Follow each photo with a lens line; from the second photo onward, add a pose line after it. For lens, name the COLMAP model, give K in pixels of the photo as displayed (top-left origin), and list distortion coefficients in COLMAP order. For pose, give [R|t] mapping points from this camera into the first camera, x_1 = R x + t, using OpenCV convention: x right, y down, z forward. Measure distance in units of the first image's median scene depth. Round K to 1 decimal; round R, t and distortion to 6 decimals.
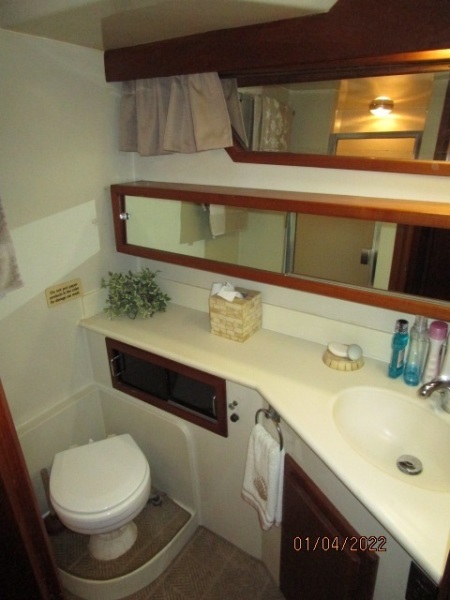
lens RADIAL K [[423.7, 0, 226.0], [0, 423.7, 299.5], [0, 0, 1]] dist [-0.012427, 0.011287]
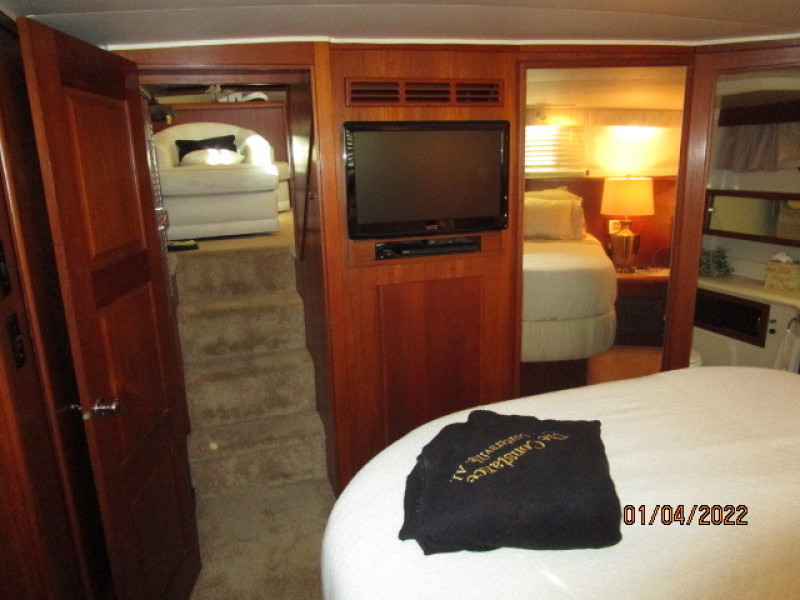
lens RADIAL K [[564.9, 0, 402.2], [0, 564.9, 302.7], [0, 0, 1]] dist [-0.012427, 0.011287]
pose [[0.801787, 0.154923, -0.577180, 0.098516], [-0.232512, 0.970585, -0.062476, 0.573164], [0.550524, 0.184294, 0.814223, -1.344426]]
